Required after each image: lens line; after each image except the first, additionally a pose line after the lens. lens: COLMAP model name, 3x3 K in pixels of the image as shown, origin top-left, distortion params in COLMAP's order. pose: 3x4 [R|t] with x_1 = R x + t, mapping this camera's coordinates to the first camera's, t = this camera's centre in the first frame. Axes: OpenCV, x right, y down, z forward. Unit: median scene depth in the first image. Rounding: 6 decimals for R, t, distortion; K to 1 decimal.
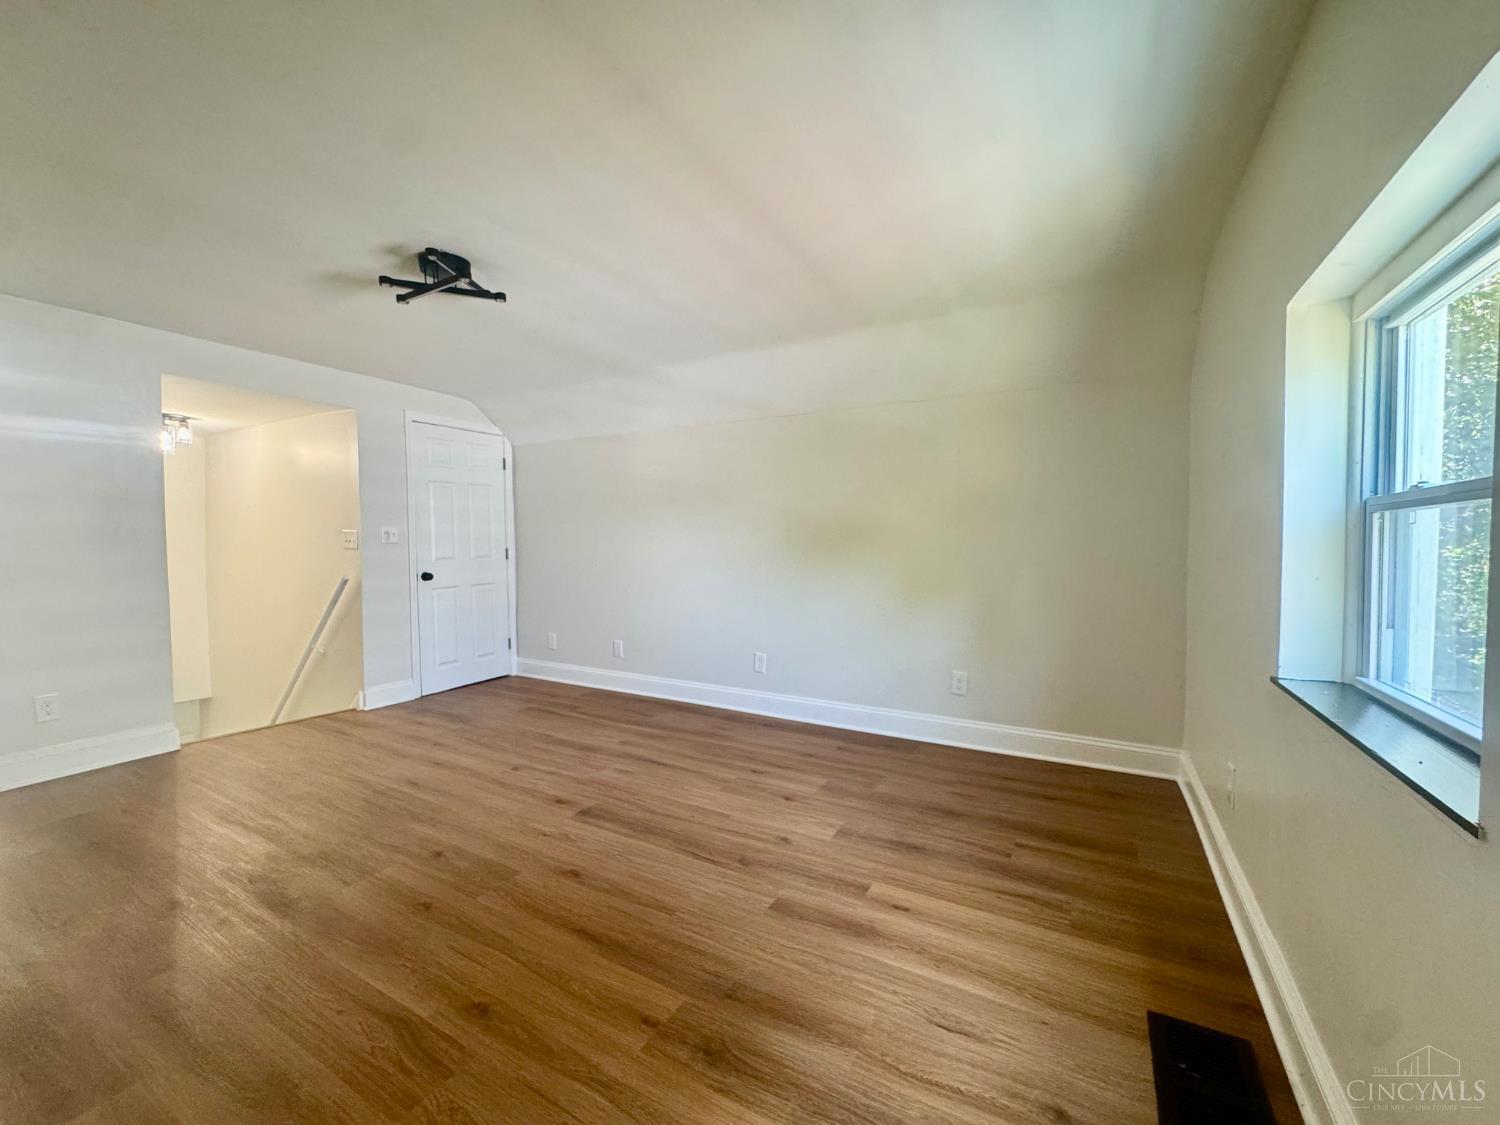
lens RADIAL K [[600.2, 0, 749.1], [0, 600.2, 557.5], [0, 0, 1]] dist [-0.005778, 0.000477]
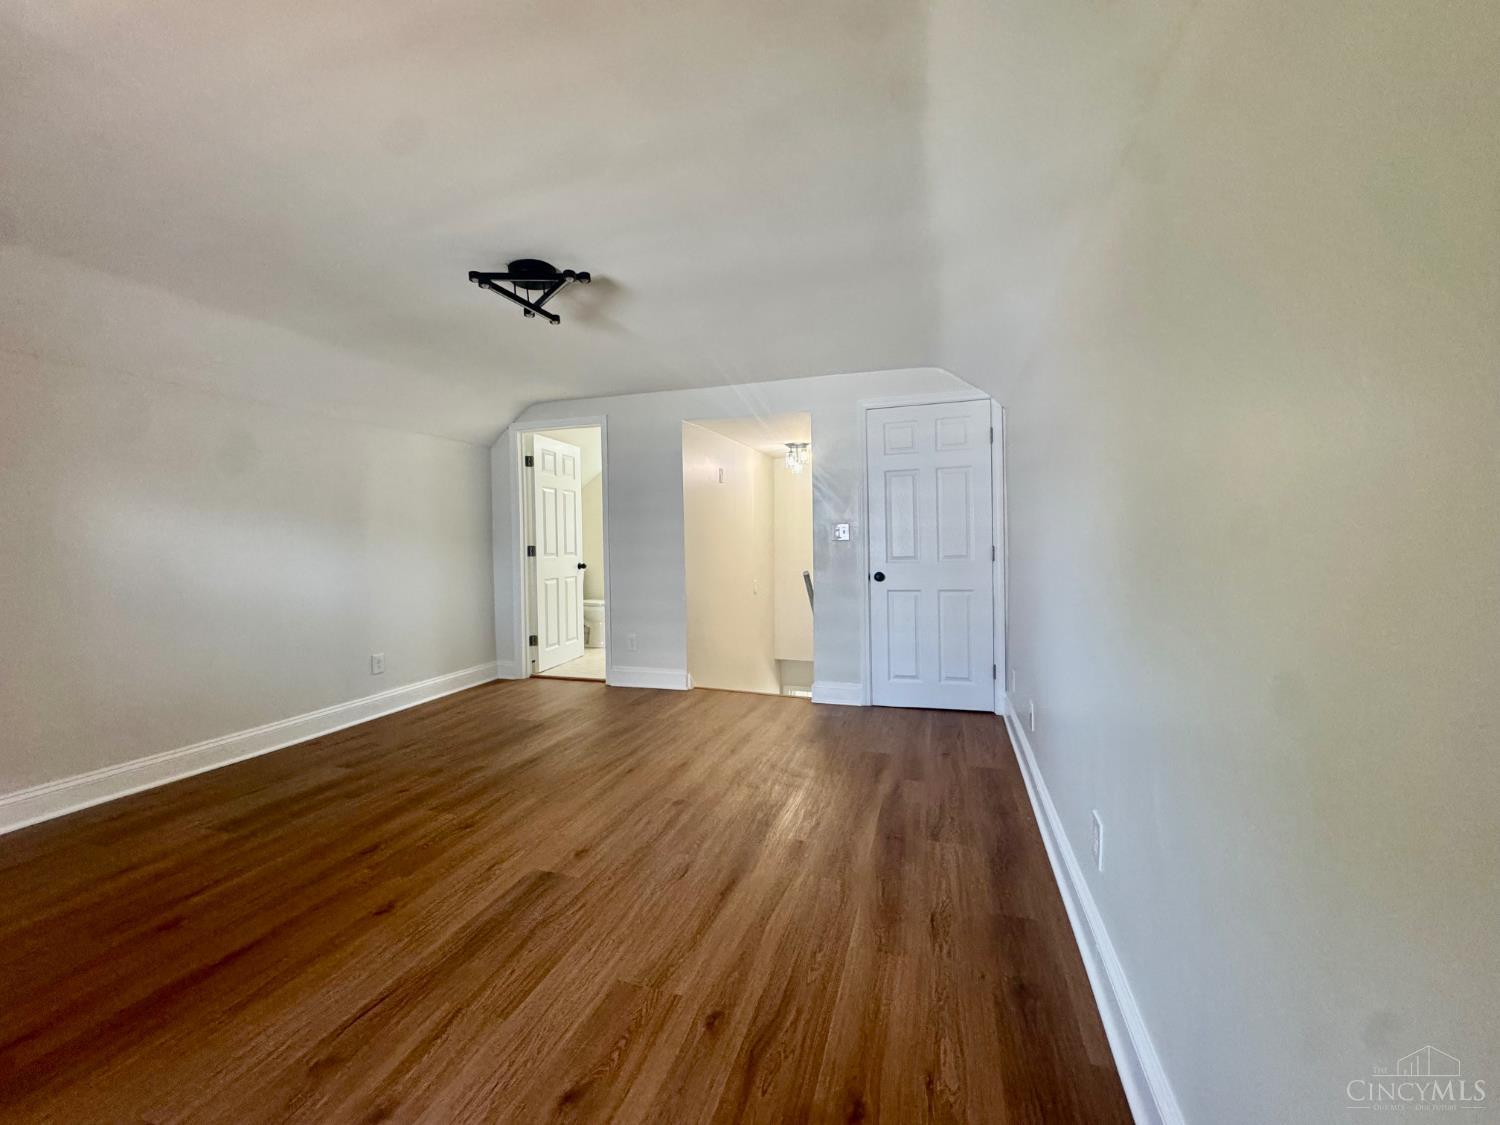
lens RADIAL K [[600.2, 0, 748.1], [0, 600.2, 560.6], [0, 0, 1]] dist [-0.005778, 0.000477]
pose [[0.204524, 0.030582, -0.978384, 0.444971], [-0.014310, 0.999498, 0.028251, -0.022226], [0.978757, 0.008222, 0.204859, 0.868542]]
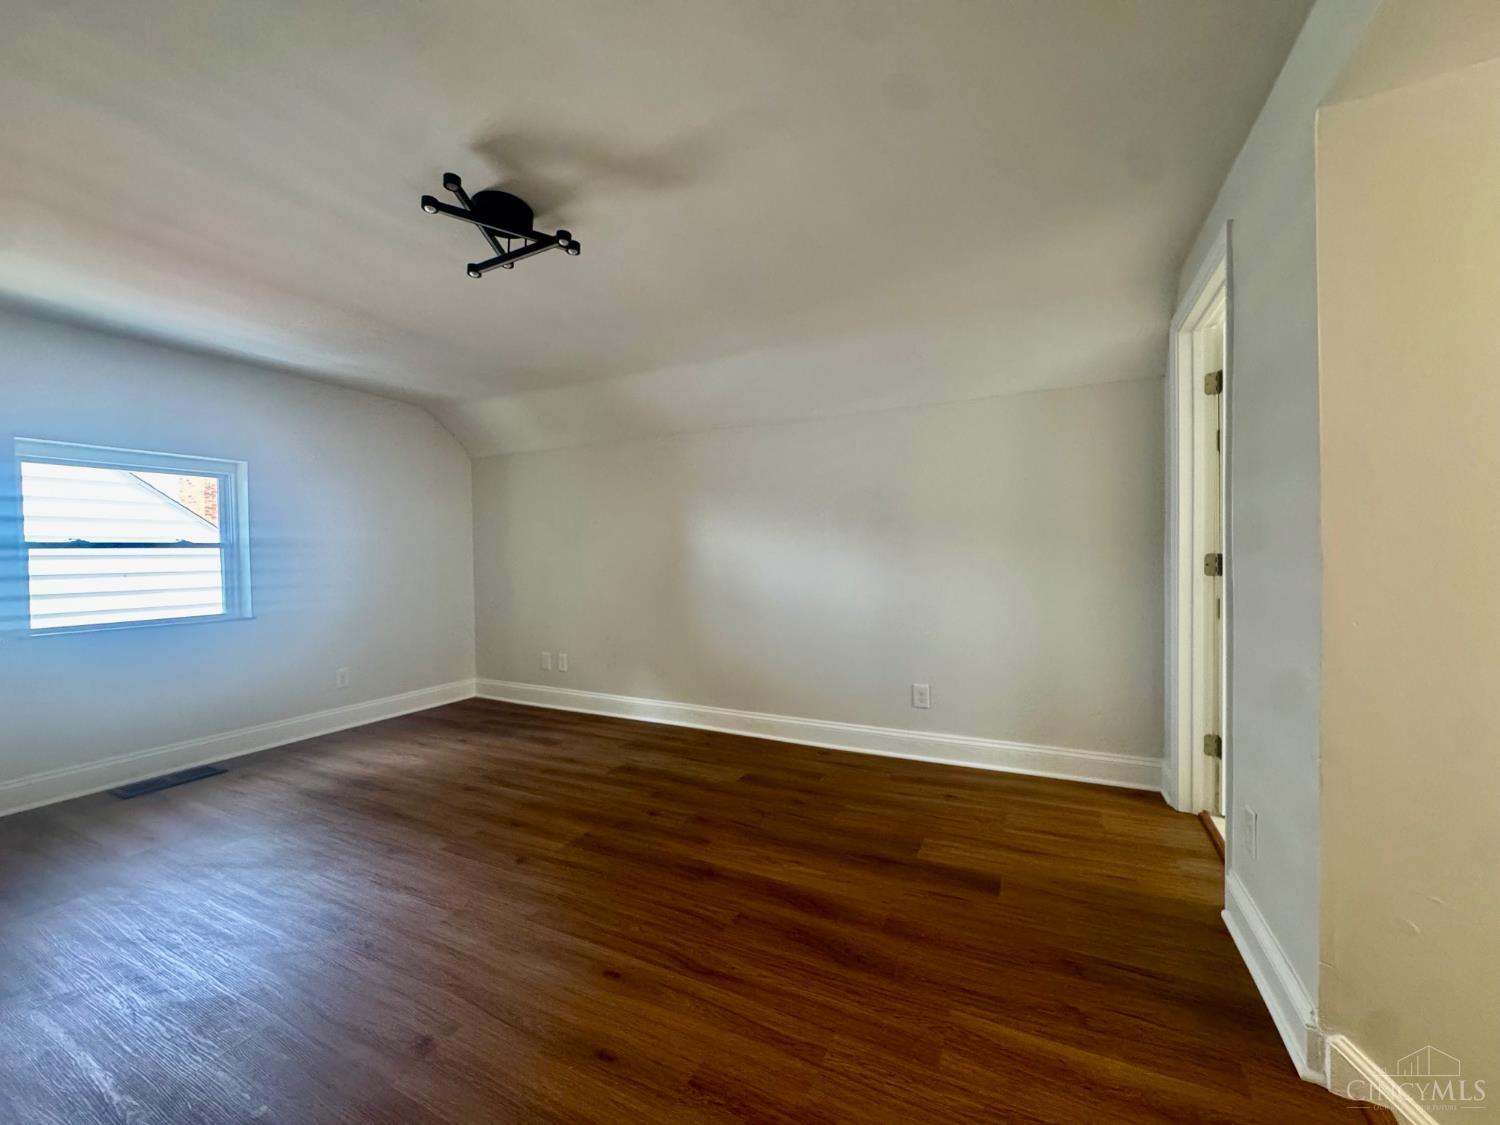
lens RADIAL K [[600.2, 0, 741.9], [0, 600.2, 557.0], [0, 0, 1]] dist [-0.005778, 0.000477]
pose [[-0.997980, 0.010623, -0.062639, -0.577410], [0.008728, 0.999498, 0.030462, -0.034290], [0.062931, 0.029853, -0.997571, 1.384955]]
